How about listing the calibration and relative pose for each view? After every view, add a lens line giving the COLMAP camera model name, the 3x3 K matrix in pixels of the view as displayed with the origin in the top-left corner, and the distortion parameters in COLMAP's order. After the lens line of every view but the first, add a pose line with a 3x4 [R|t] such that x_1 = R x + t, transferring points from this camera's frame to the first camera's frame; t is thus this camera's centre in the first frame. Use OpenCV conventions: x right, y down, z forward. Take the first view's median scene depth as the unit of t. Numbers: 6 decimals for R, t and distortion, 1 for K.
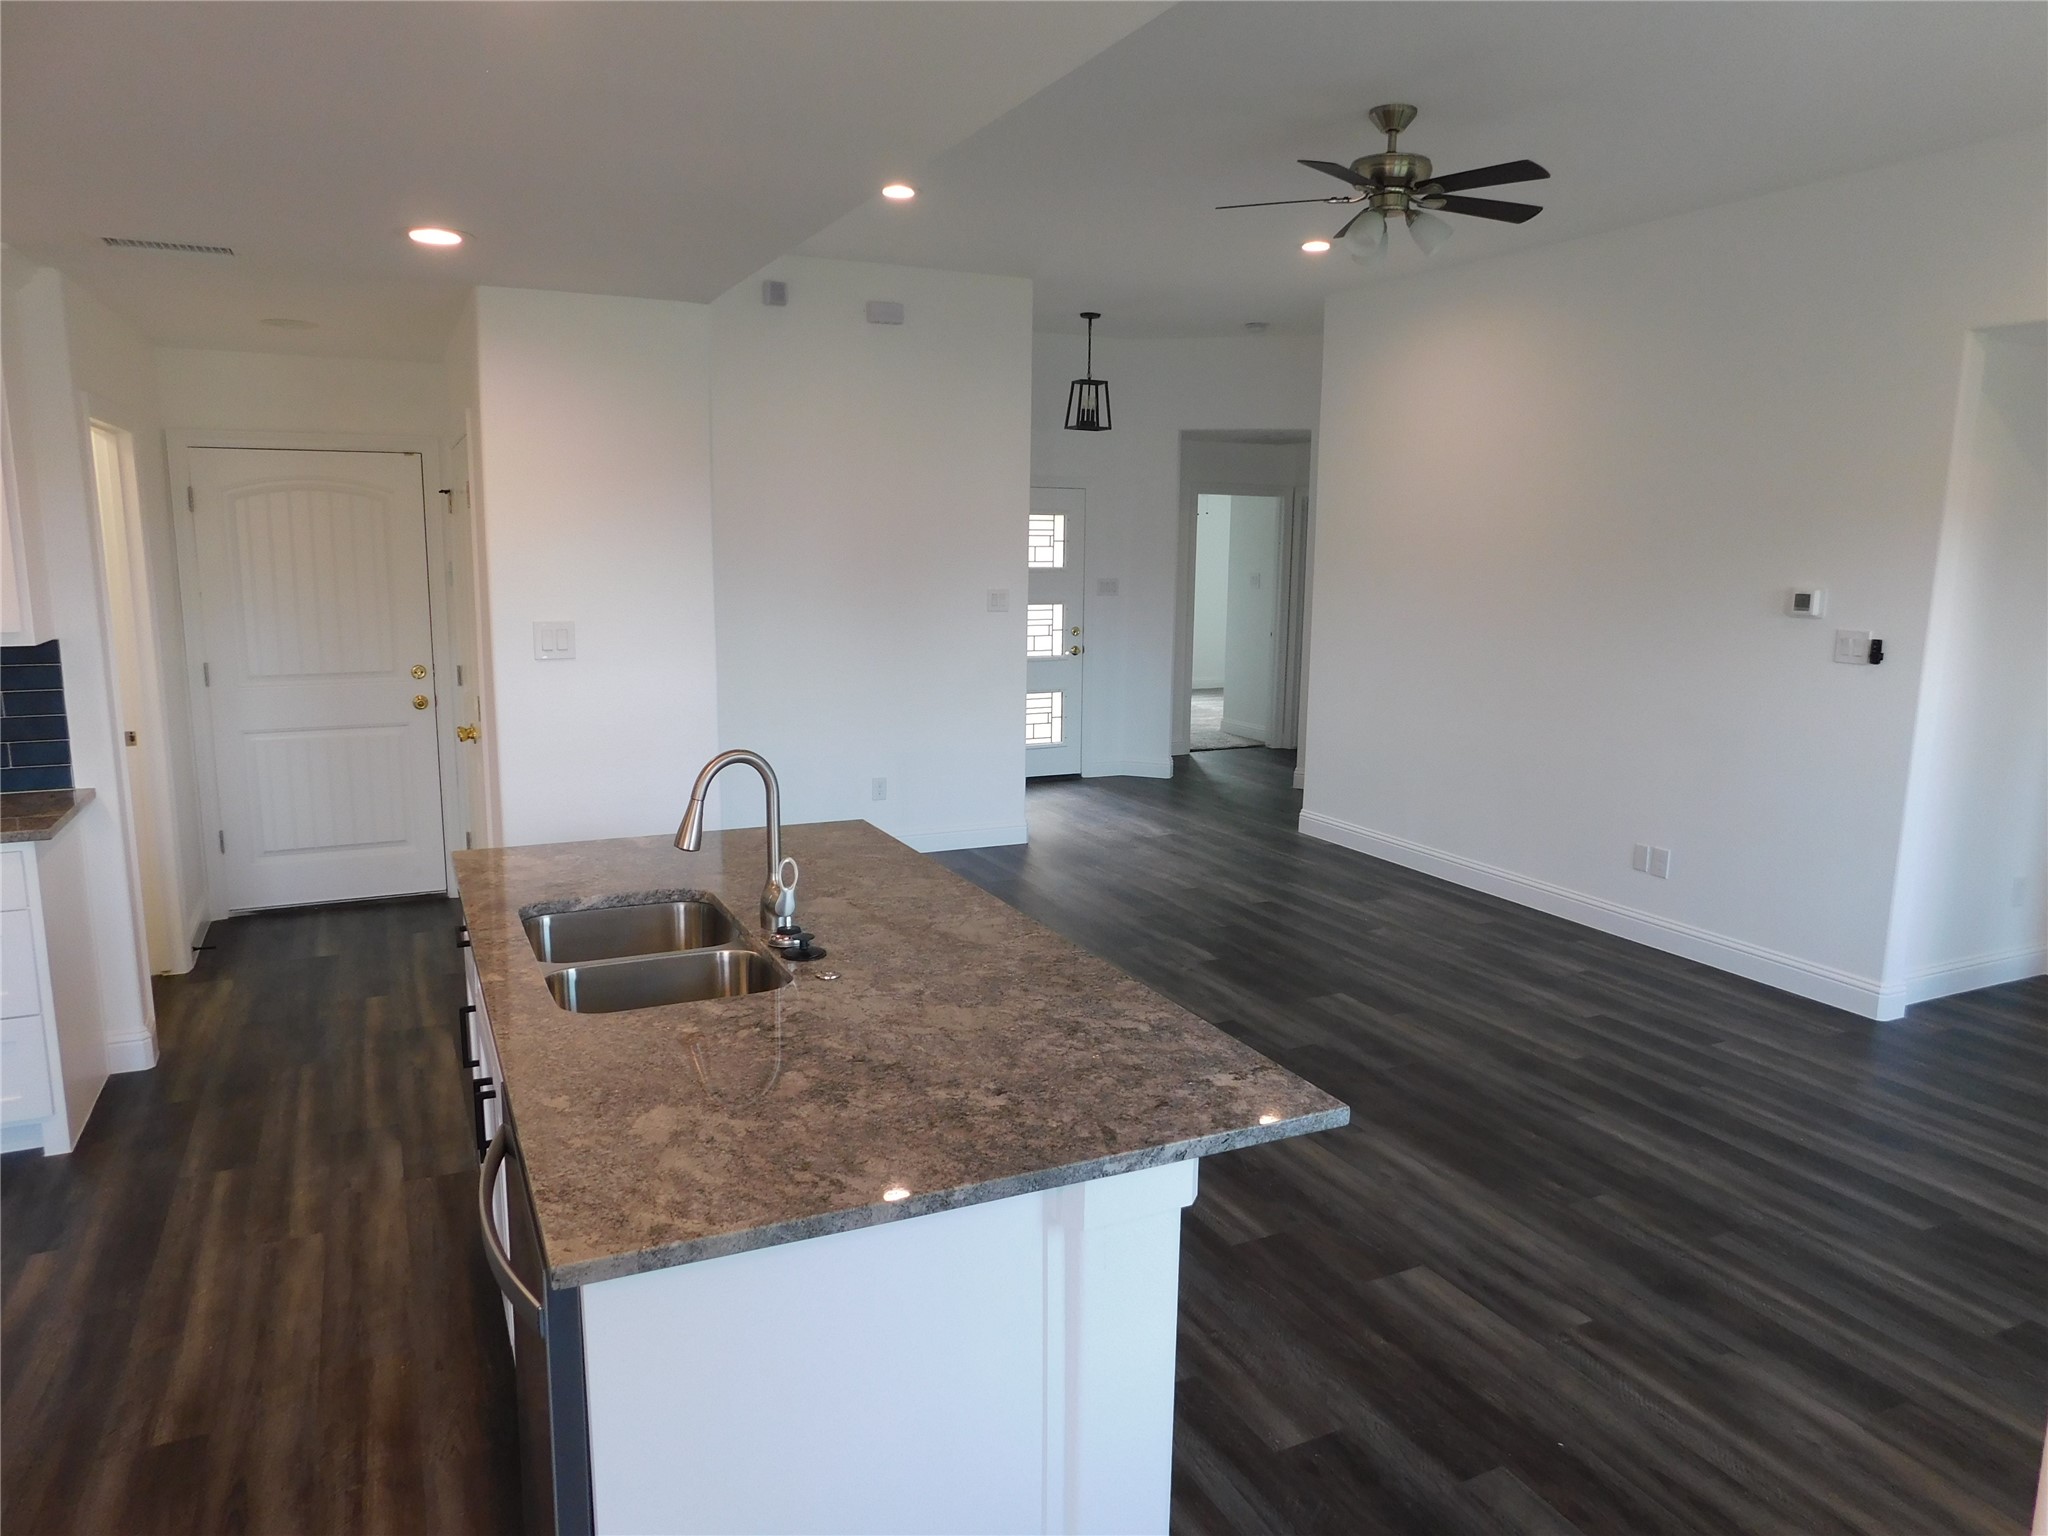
lens RADIAL K [[1353.5, 0, 1031.5], [0, 1353.5, 767.5], [0, 0, 1]] dist [-0.072786, 0.057282]
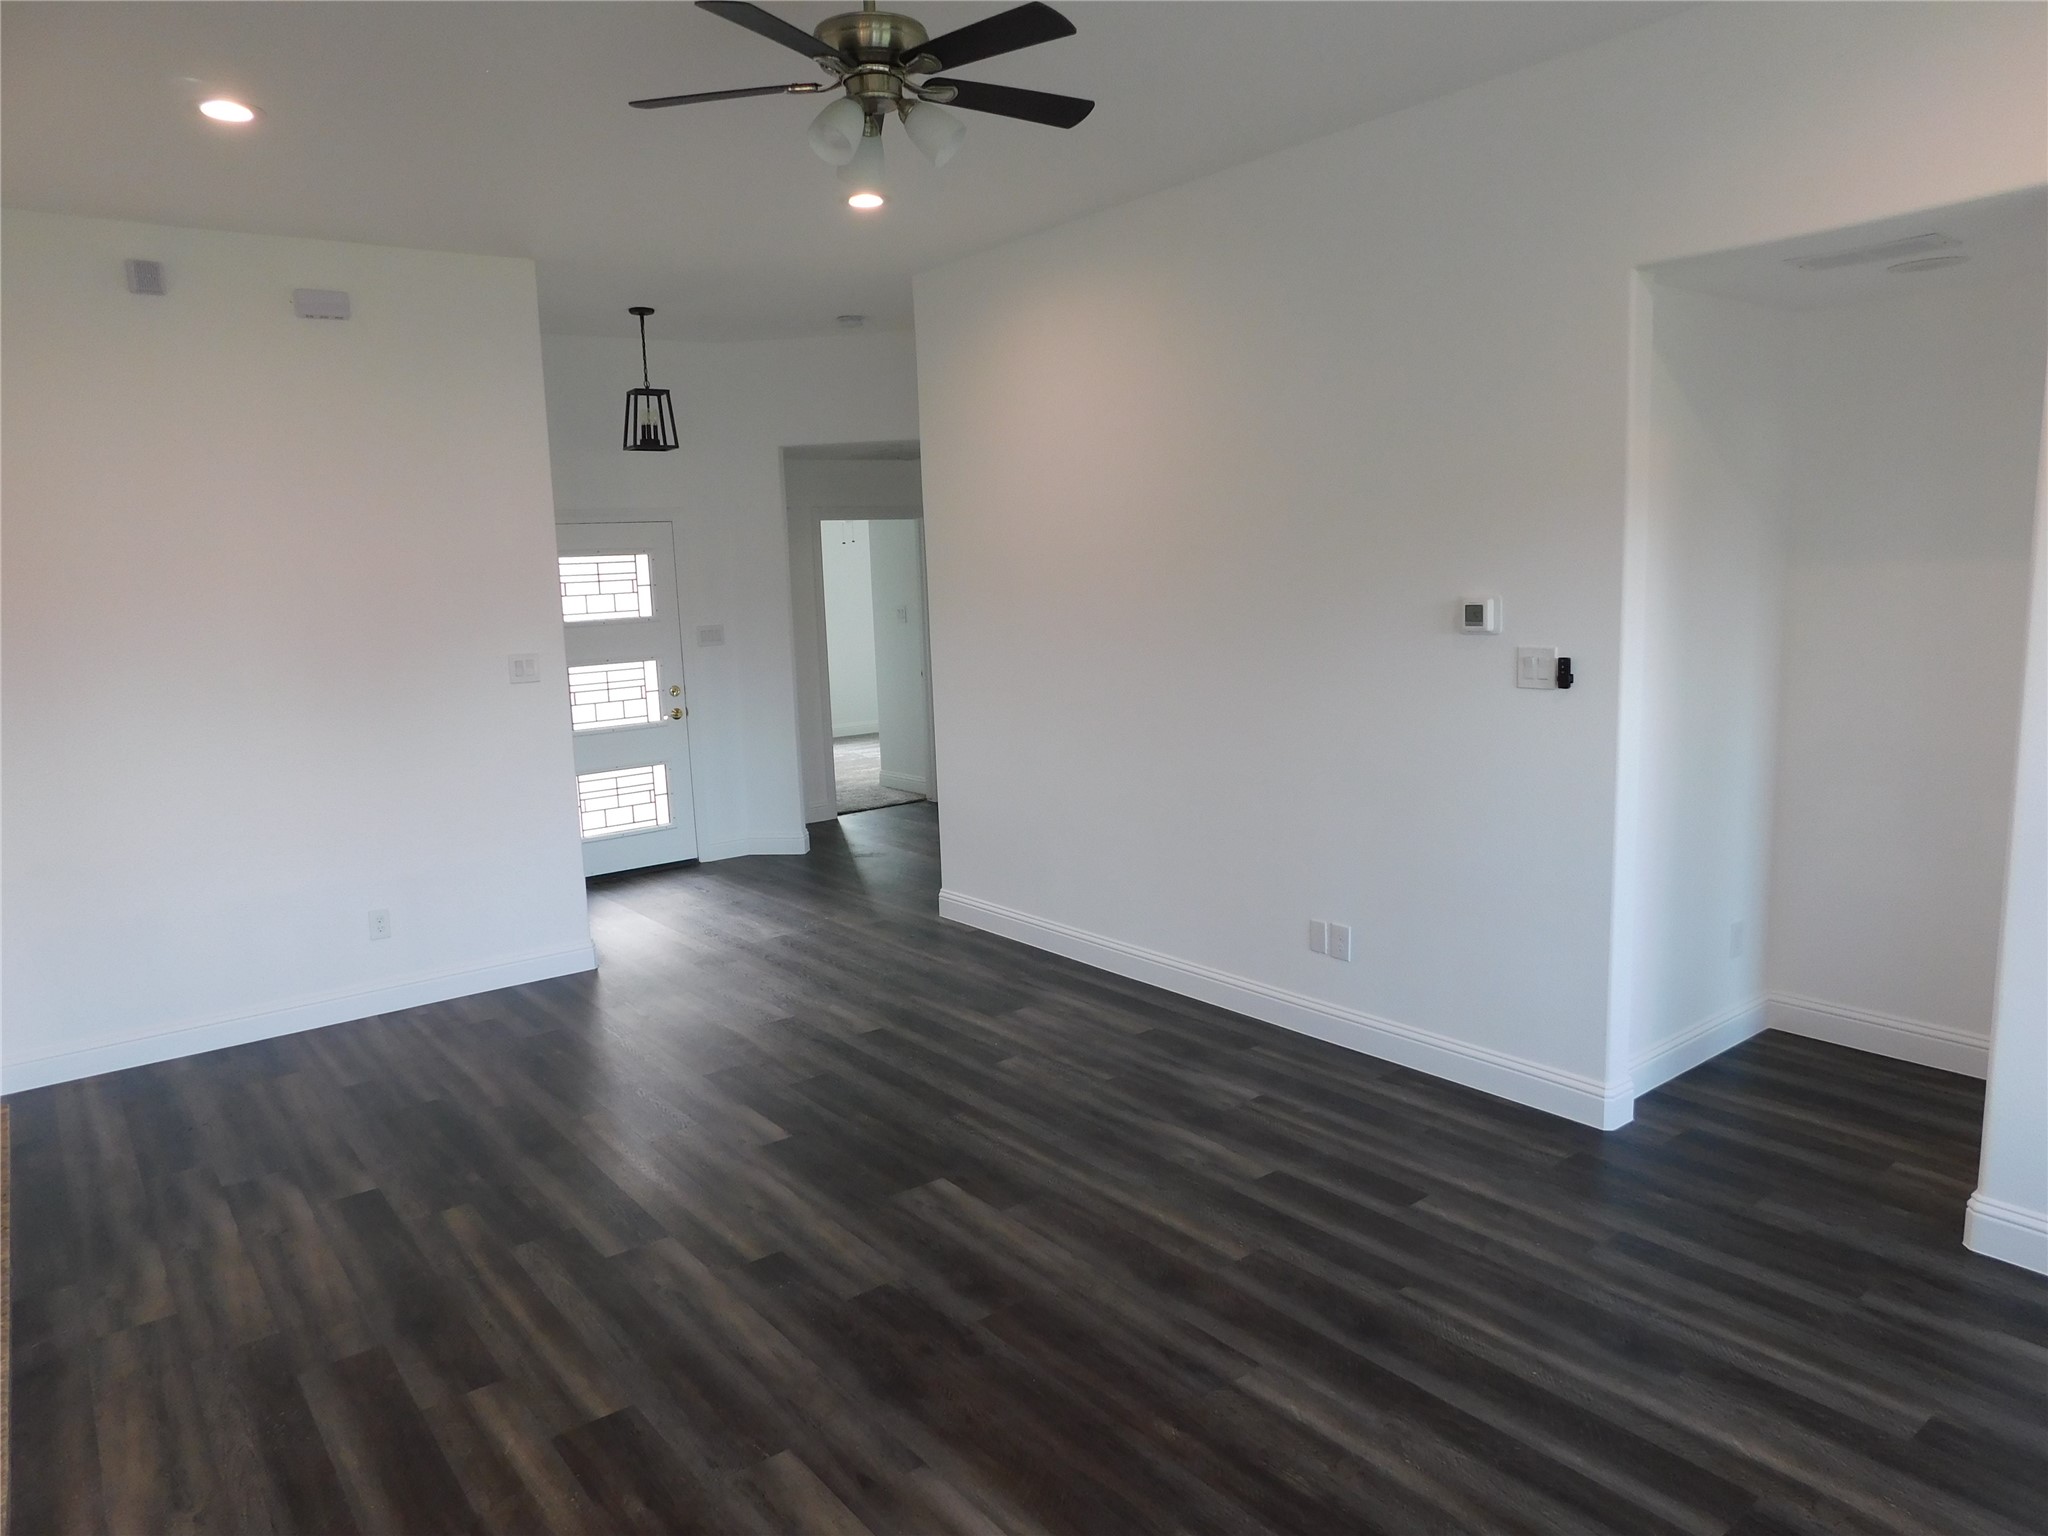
lens RADIAL K [[1353.5, 0, 1031.5], [0, 1353.5, 767.5], [0, 0, 1]] dist [-0.072786, 0.057282]
pose [[0.977587, -0.080388, 0.194581, 0.162165], [0.084424, 0.996351, -0.012527, -0.047720], [-0.192864, 0.028673, 0.980806, 0.272790]]
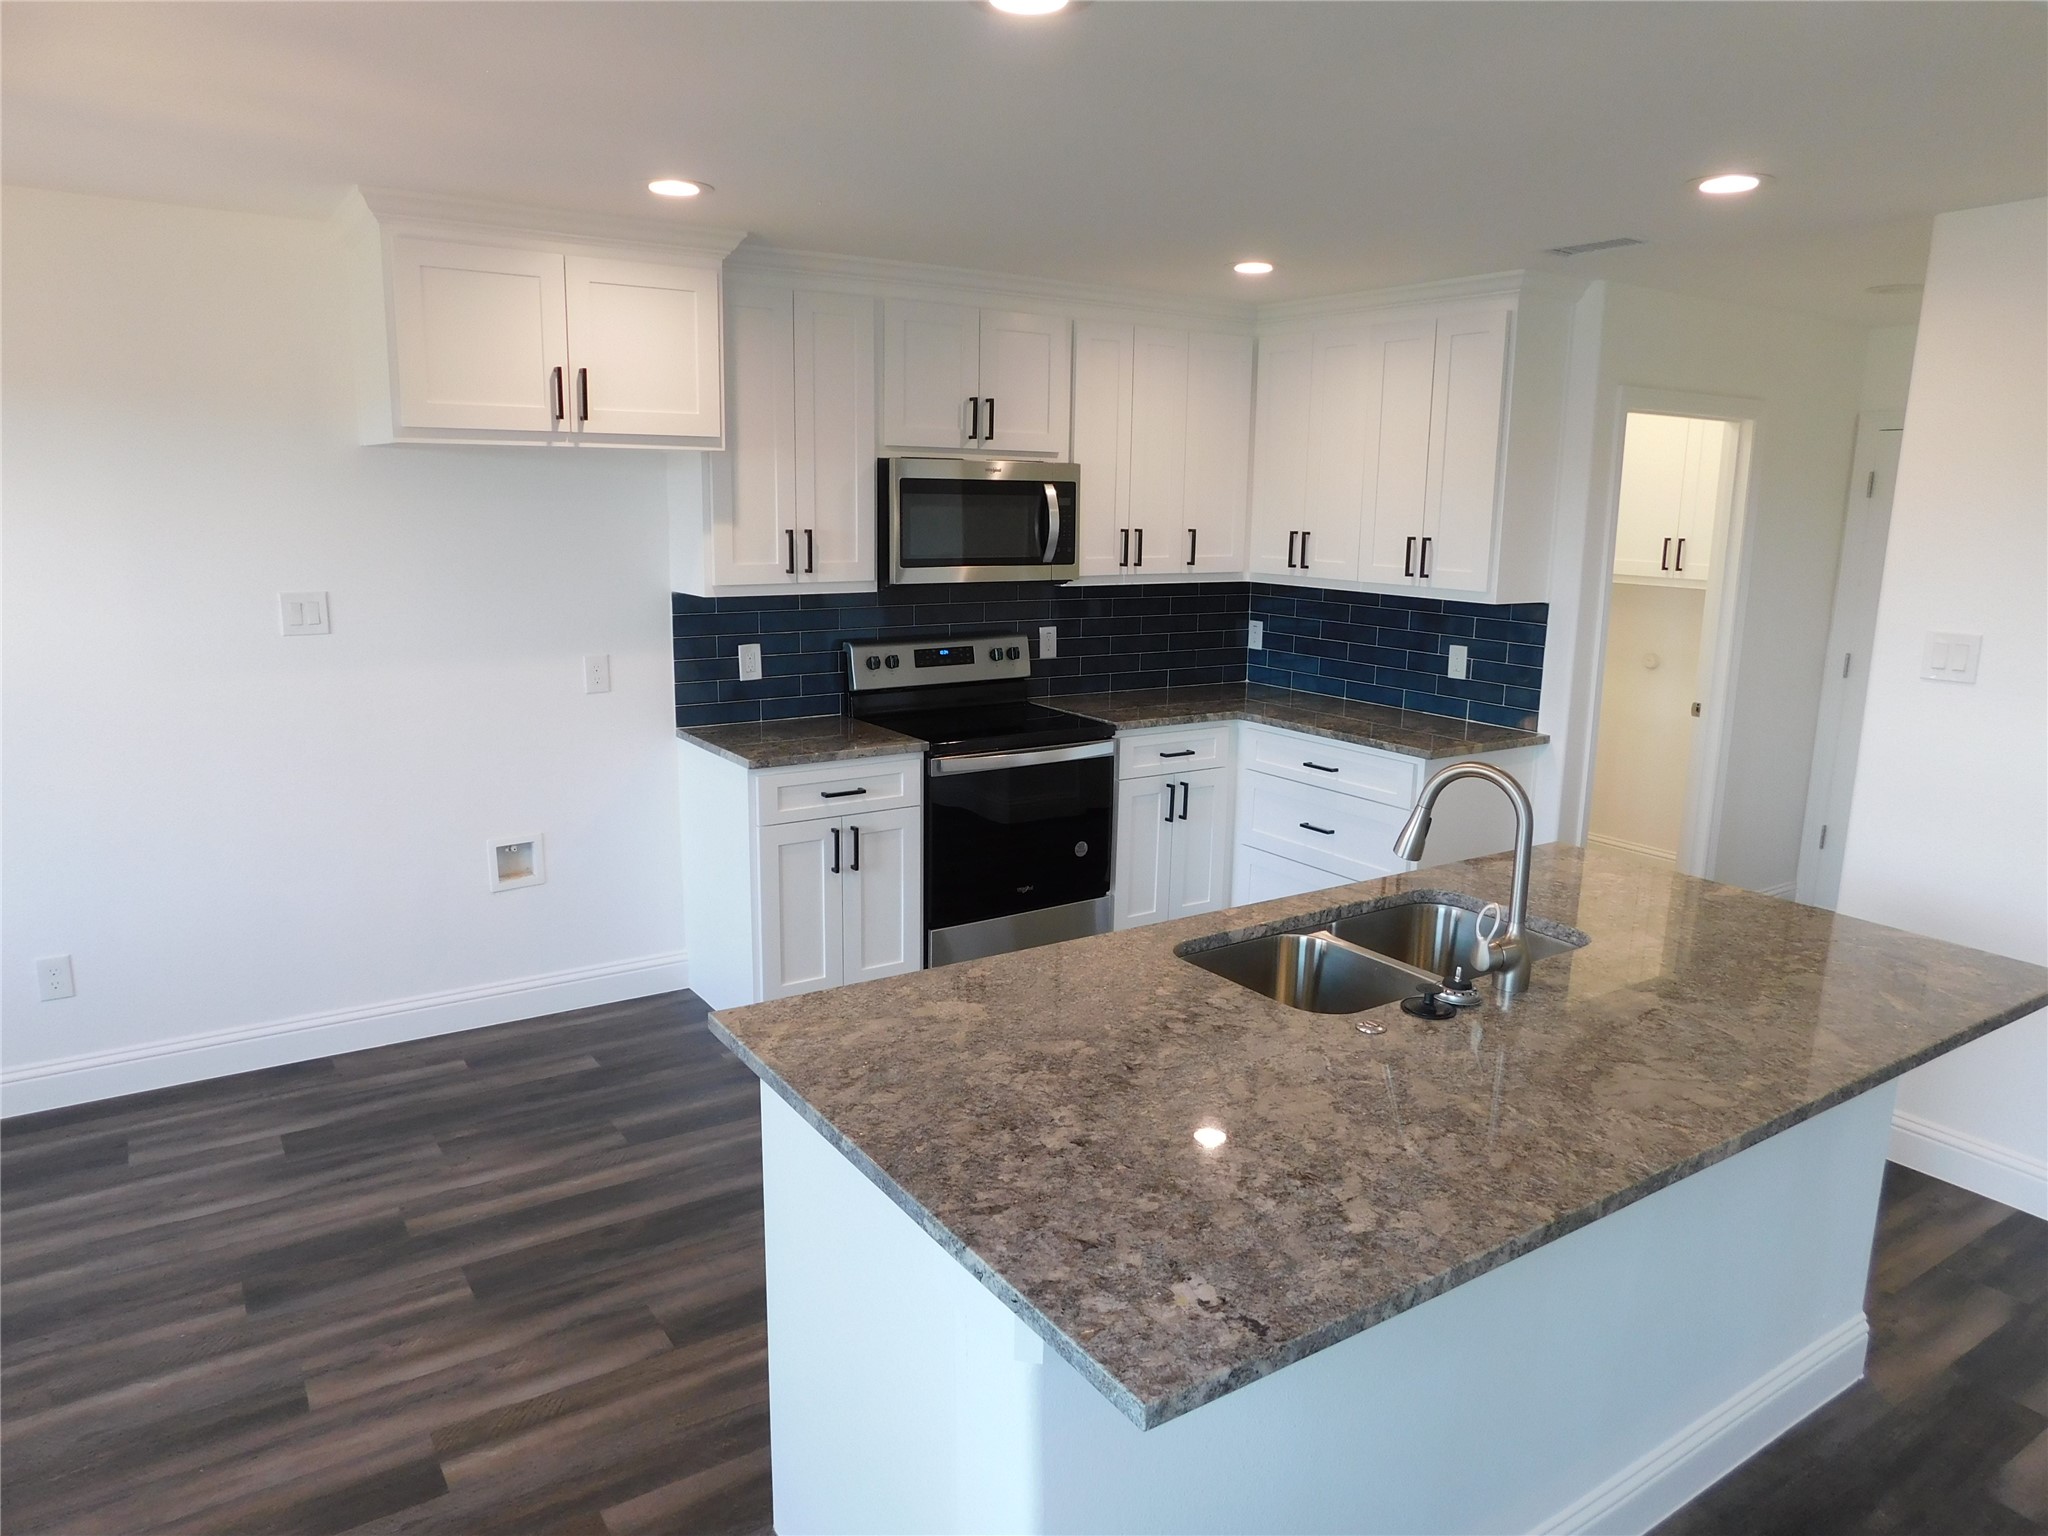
lens RADIAL K [[1353.5, 0, 1031.5], [0, 1353.5, 767.5], [0, 0, 1]] dist [-0.072786, 0.057282]
pose [[0.137719, 0.185975, -0.972855, 0.305986], [-0.183457, 0.970008, 0.159460, -0.050388], [0.973333, 0.156516, 0.167707, 0.310752]]
